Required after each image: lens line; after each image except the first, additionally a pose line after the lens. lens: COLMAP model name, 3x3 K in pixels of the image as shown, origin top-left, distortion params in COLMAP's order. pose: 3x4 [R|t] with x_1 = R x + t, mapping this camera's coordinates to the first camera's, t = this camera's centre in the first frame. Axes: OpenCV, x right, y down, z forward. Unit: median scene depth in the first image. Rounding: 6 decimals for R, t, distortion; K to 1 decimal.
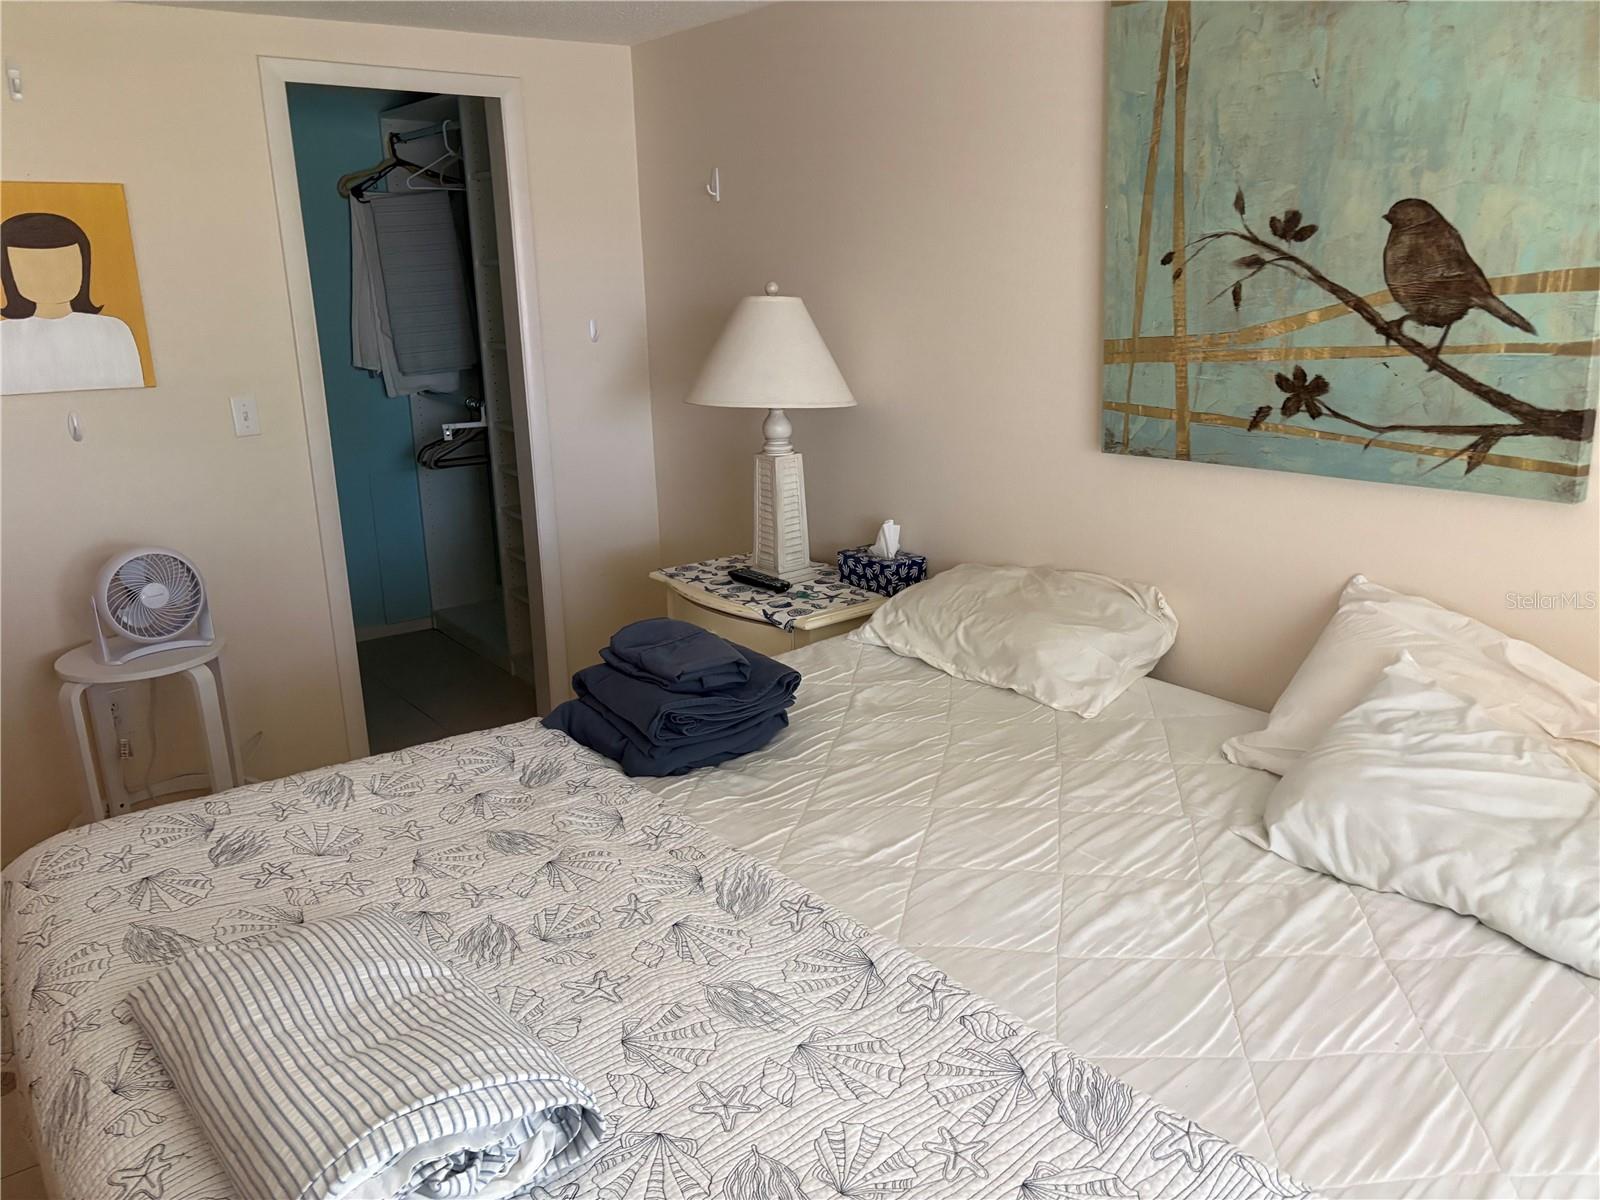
lens RADIAL K [[1148.7, 0, 800.0], [0, 1148.7, 600.0], [0, 0, 1]] dist [0.003119, 0.082488]
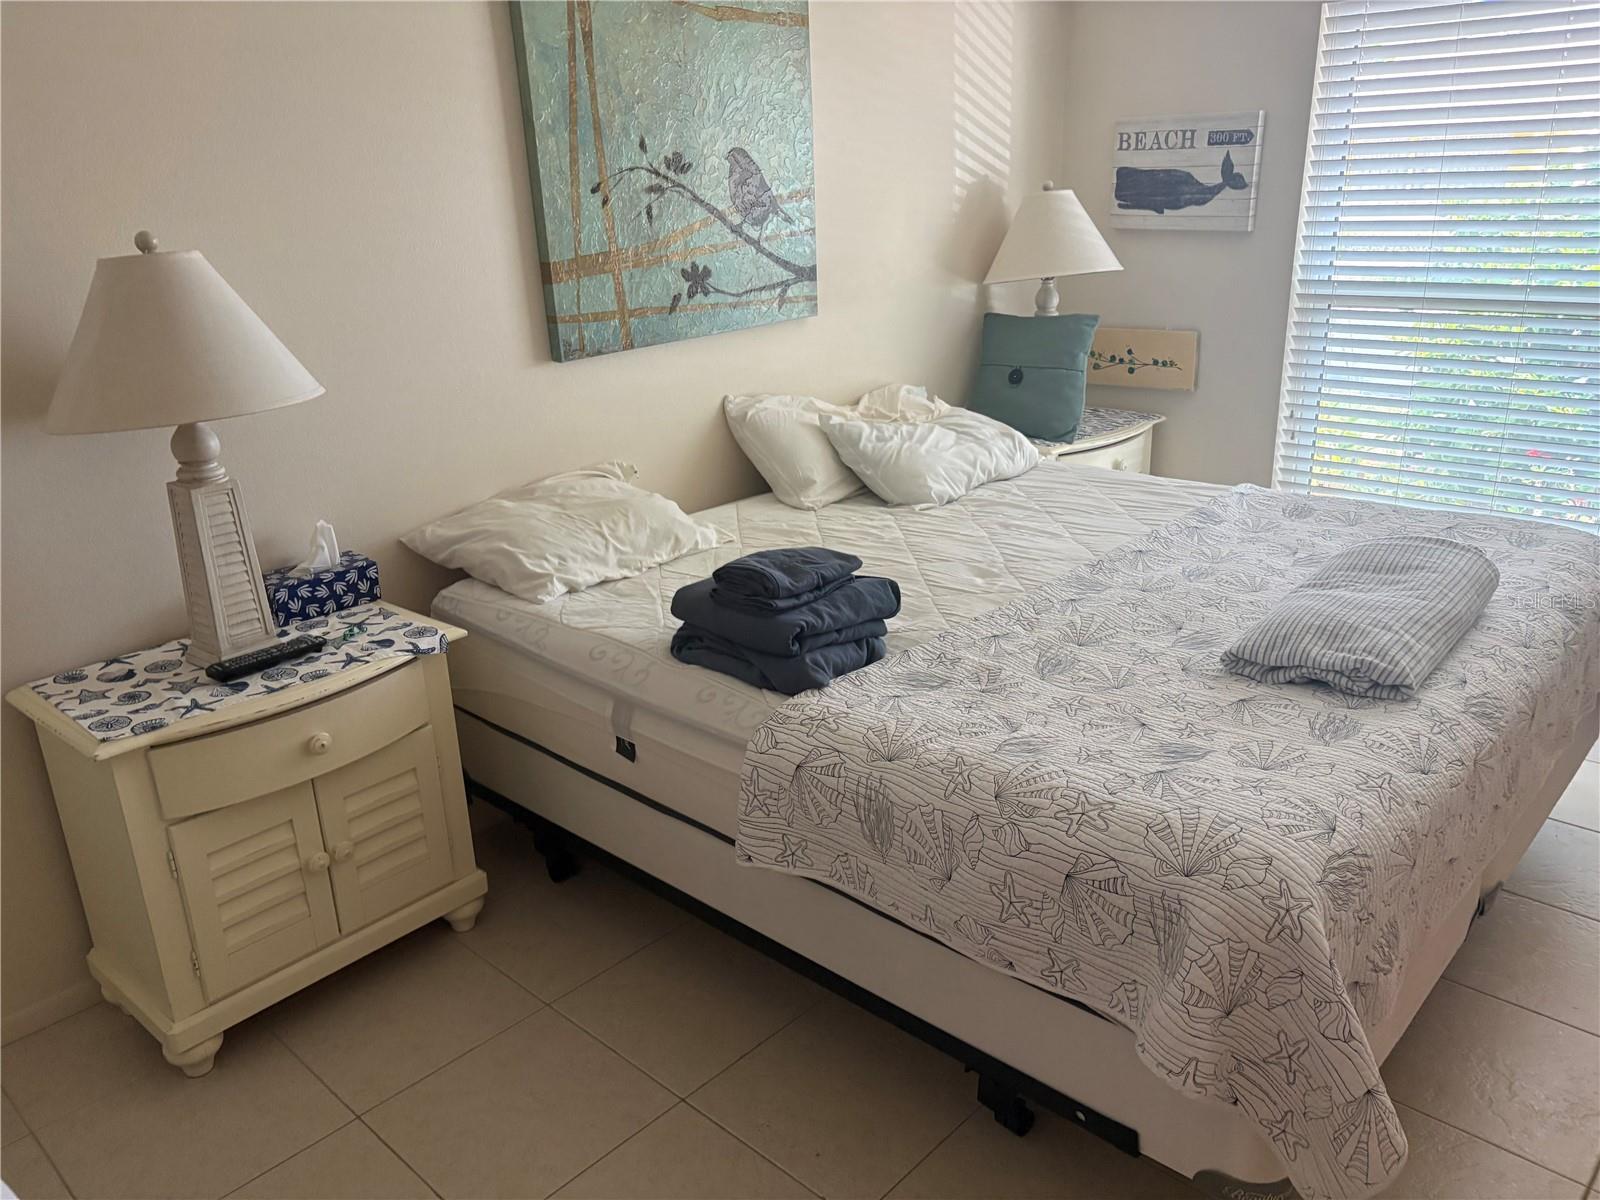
lens RADIAL K [[1208.9, 0, 796.8], [0, 1208.9, 607.2], [0, 0, 1]] dist [0.068772, -0.078690]
pose [[-0.104613, -0.330333, 0.938049, -1.130994], [0.312714, 0.884456, 0.346335, -0.300277], [-0.944069, 0.329573, 0.010774, 0.983813]]
